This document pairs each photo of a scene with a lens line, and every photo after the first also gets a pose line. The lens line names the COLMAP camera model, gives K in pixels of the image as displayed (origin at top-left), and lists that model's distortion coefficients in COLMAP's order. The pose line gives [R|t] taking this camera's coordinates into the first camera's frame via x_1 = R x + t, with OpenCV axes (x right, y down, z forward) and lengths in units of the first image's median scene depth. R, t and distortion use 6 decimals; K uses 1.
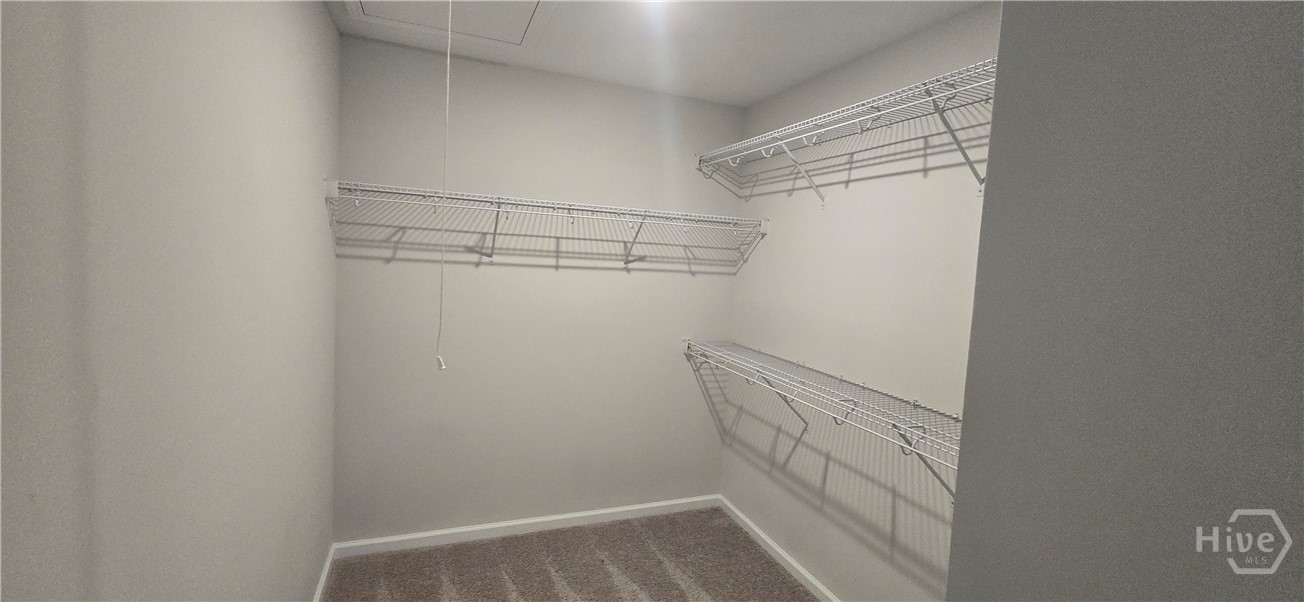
lens RADIAL K [[538.7, 0, 650.3], [0, 538.7, 291.3], [0, 0, 1]] dist [-0.002665, -0.000279]
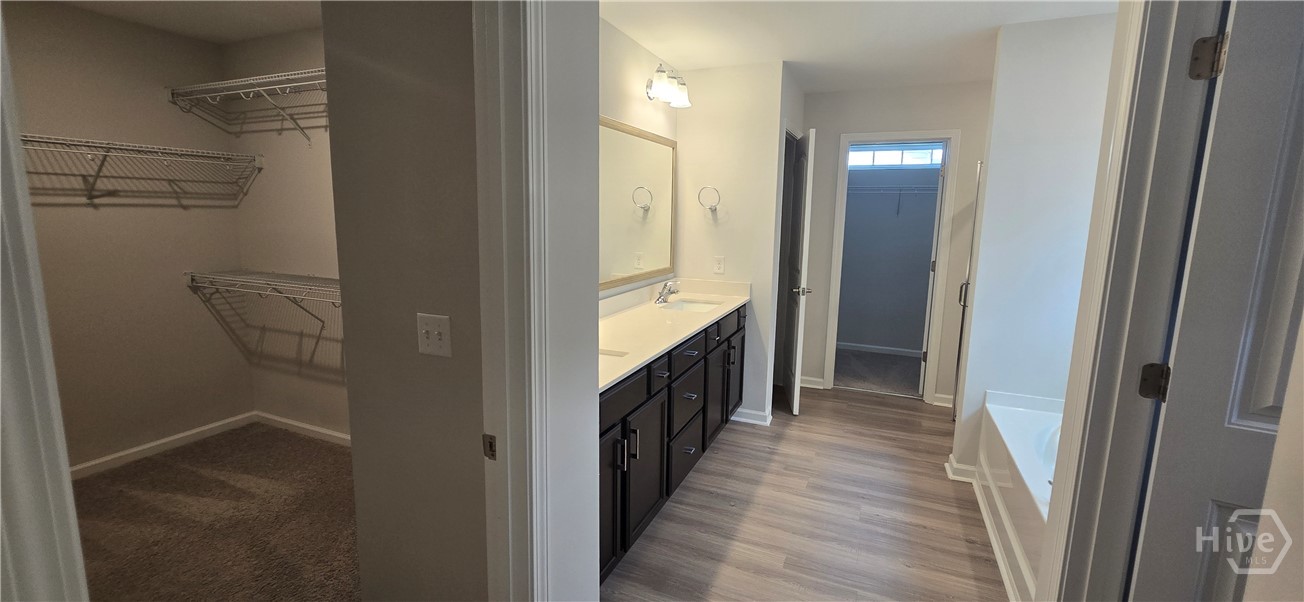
lens RADIAL K [[538.7, 0, 650.3], [0, 538.7, 291.3], [0, 0, 1]] dist [-0.002665, -0.000279]
pose [[0.712747, -0.145581, 0.686147, -0.014568], [0.070025, 0.988106, 0.136908, 0.048467], [-0.697917, -0.049533, 0.714464, -0.368135]]
